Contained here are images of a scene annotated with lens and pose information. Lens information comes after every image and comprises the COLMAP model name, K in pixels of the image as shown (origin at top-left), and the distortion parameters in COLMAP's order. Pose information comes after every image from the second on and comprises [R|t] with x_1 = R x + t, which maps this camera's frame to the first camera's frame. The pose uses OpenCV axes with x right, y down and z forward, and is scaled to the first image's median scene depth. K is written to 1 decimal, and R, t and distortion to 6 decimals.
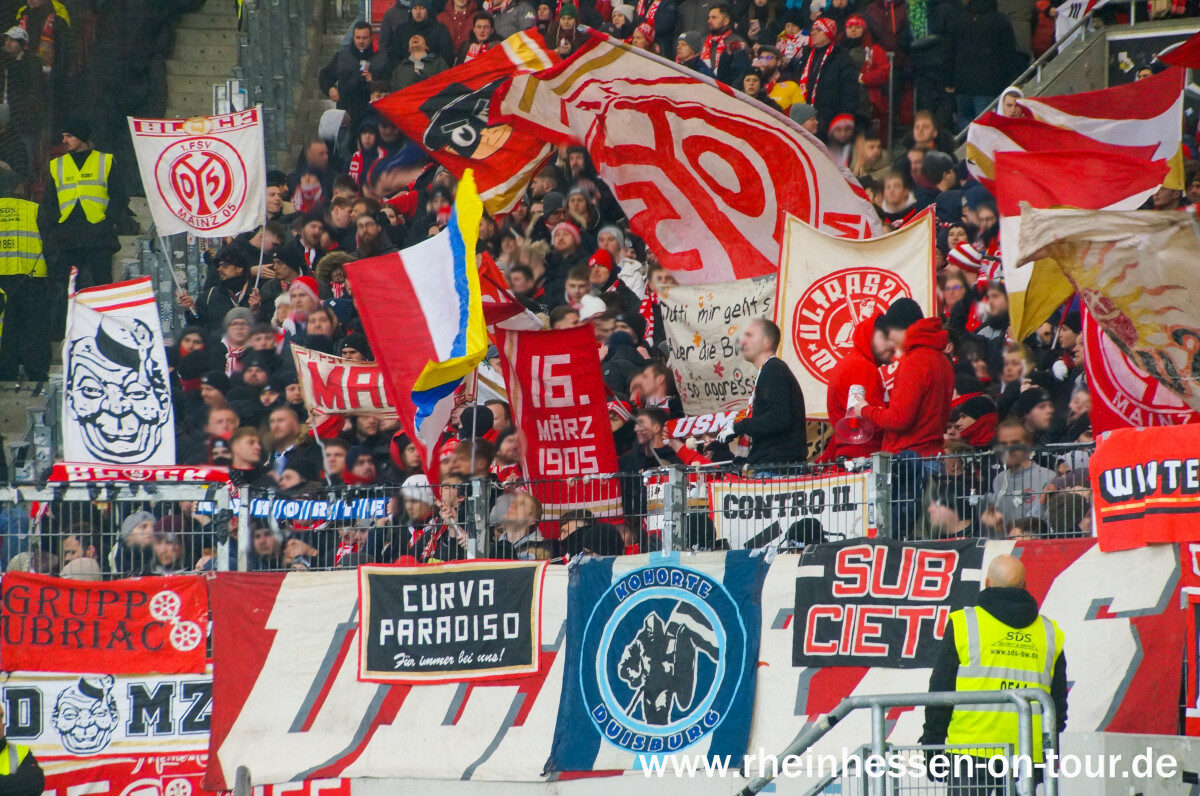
lens RADIAL K [[5334.4, 0, 599.1], [0, 5334.4, 471.9], [0, 0, 1]] dist [1.836980, 12.617071]
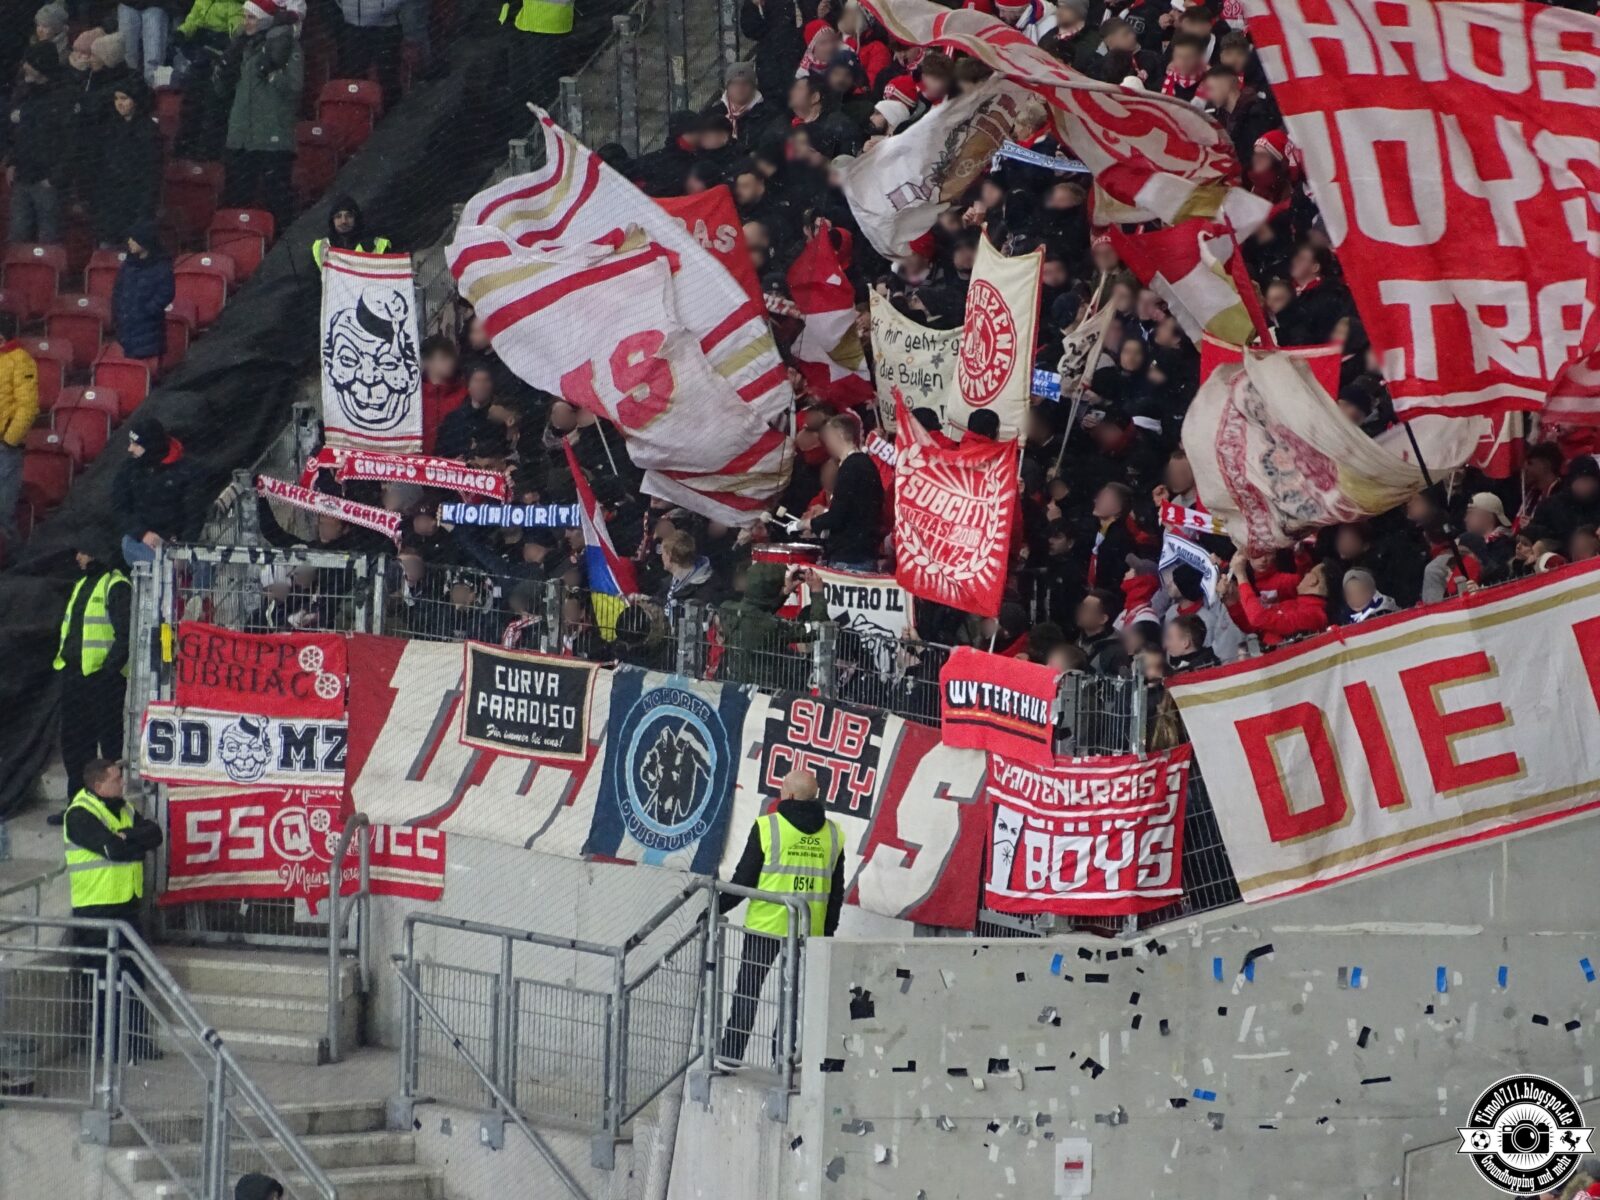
lens RADIAL K [[9130.3, 0, 800.0], [0, 9130.3, 600.0], [0, 0, 1]] dist [-0.643071, 27.143033]
pose [[0.983577, 0.047408, -0.174150, 0.365628], [-0.022438, 0.989520, 0.142644, -0.271742], [0.179087, -0.136393, 0.974333, -0.875289]]
